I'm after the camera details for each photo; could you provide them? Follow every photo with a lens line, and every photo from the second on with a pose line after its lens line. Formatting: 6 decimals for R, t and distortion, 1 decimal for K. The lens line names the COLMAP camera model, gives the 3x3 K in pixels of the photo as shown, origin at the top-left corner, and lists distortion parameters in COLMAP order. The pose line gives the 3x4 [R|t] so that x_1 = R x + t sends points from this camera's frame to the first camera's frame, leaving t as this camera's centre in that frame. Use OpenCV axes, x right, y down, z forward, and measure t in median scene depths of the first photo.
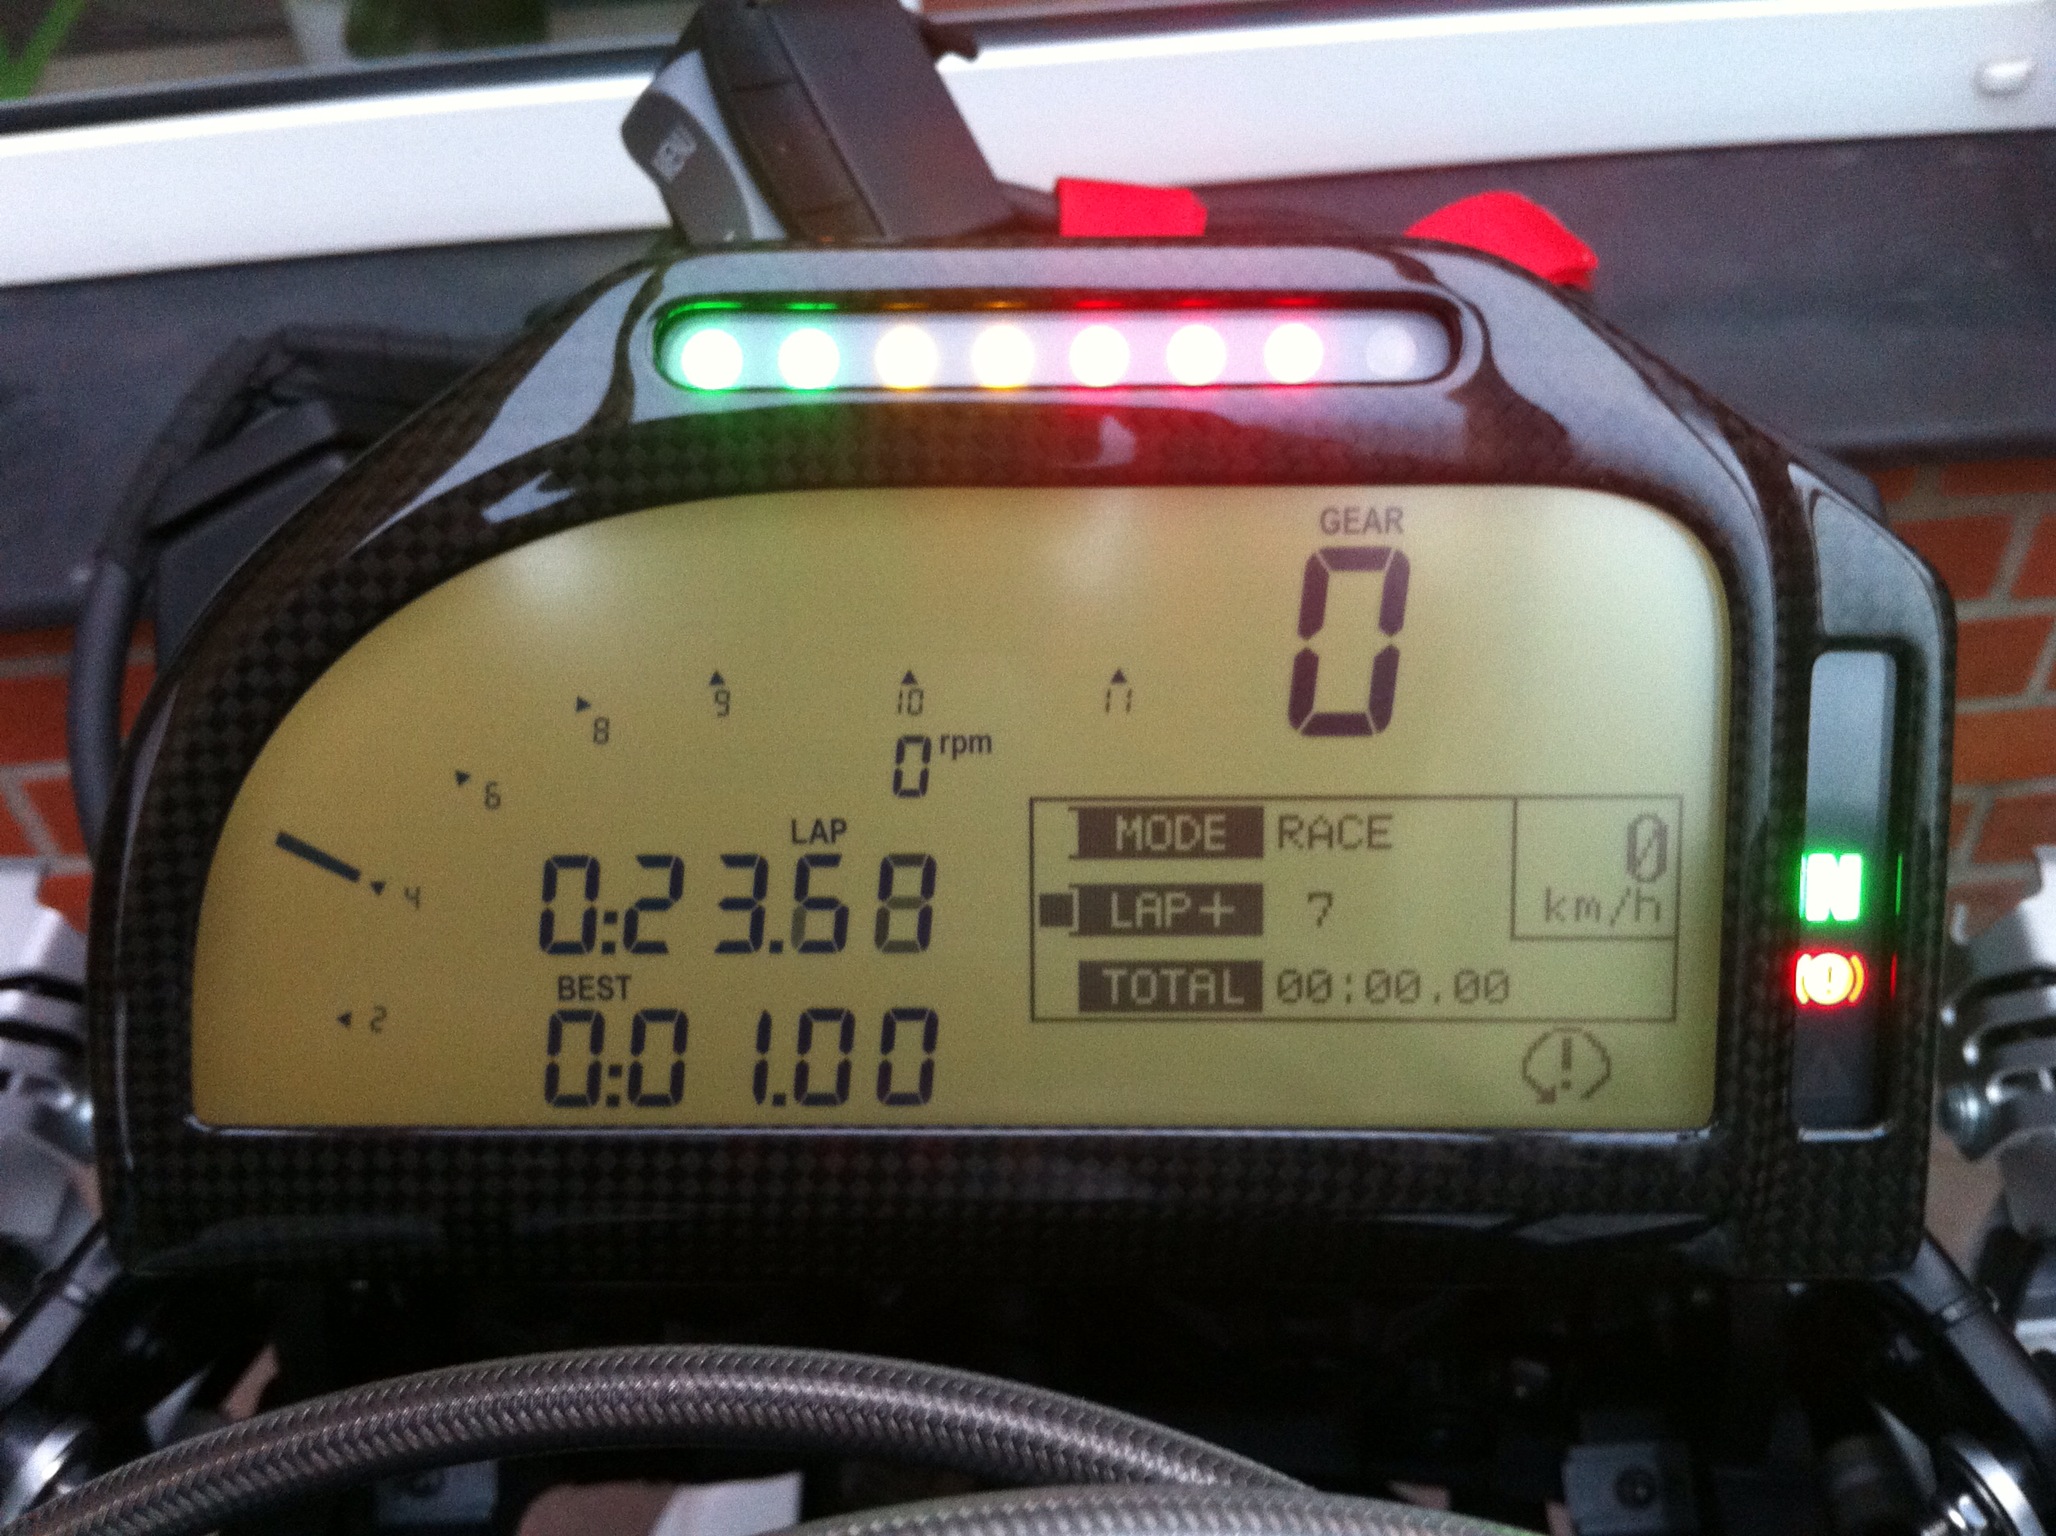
lens RADIAL K [[1955.3, 0, 1033.9], [0, 1955.3, 665.6], [0, 0, 1]] dist [0.085973, -0.301407]
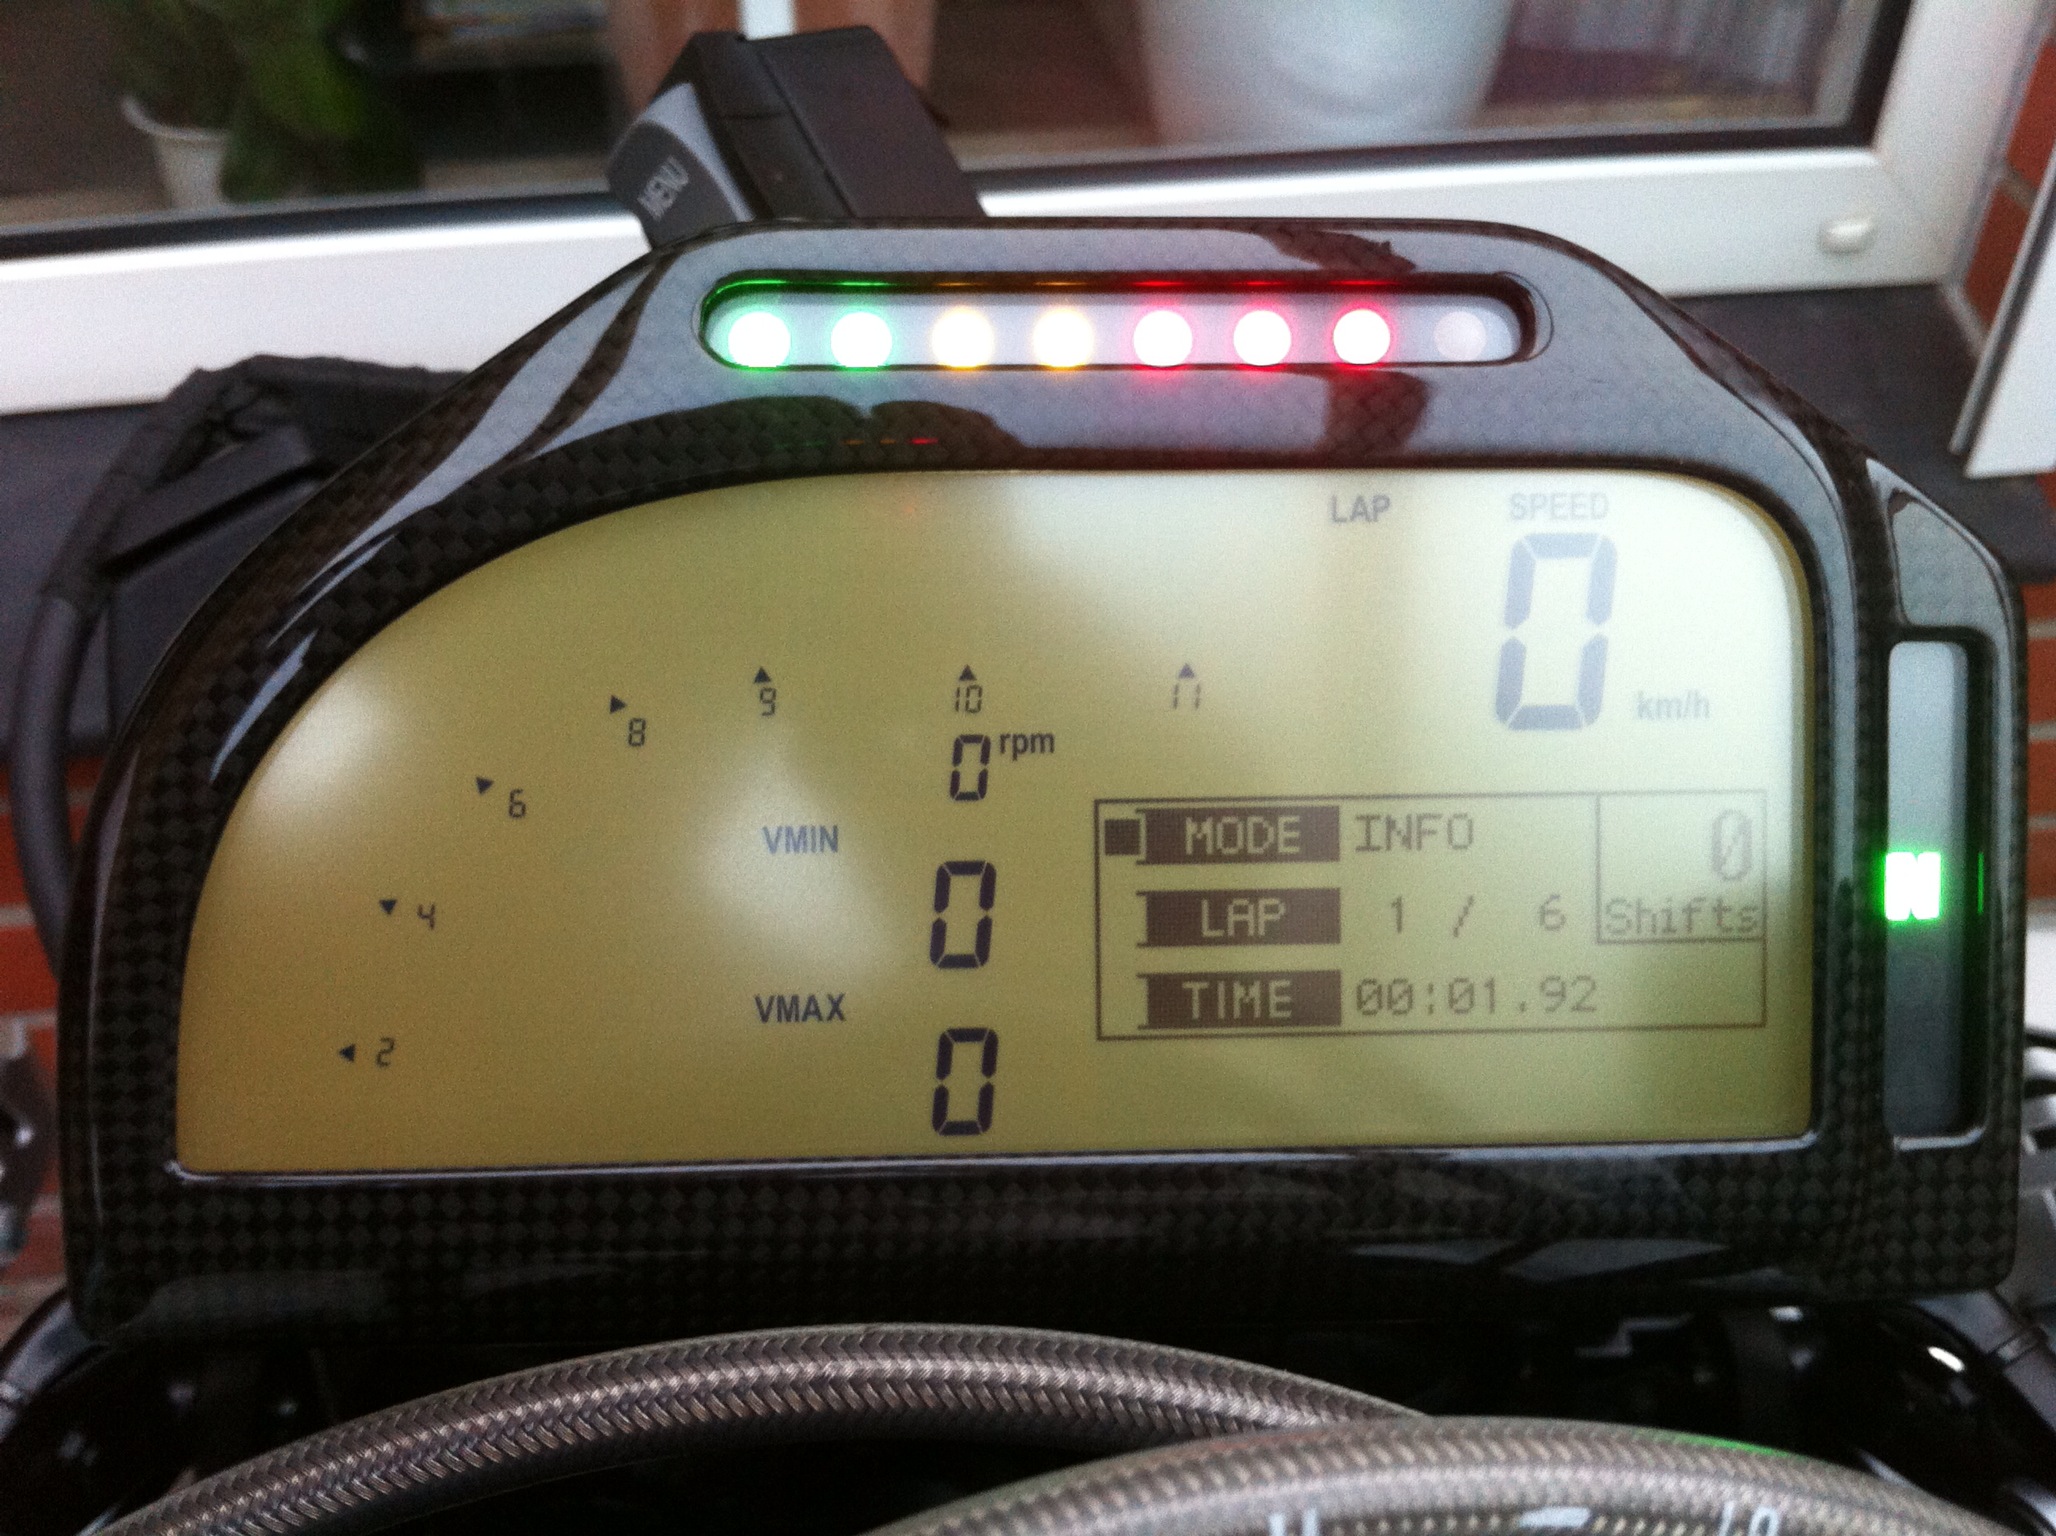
lens RADIAL K [[1955.3, 0, 1033.9], [0, 1955.3, 665.6], [0, 0, 1]] dist [0.085973, -0.301407]
pose [[0.997256, -0.004354, 0.073905, -0.101053], [0.010444, 0.996560, -0.082214, 0.080290], [-0.073293, 0.082760, 0.993871, 0.055600]]
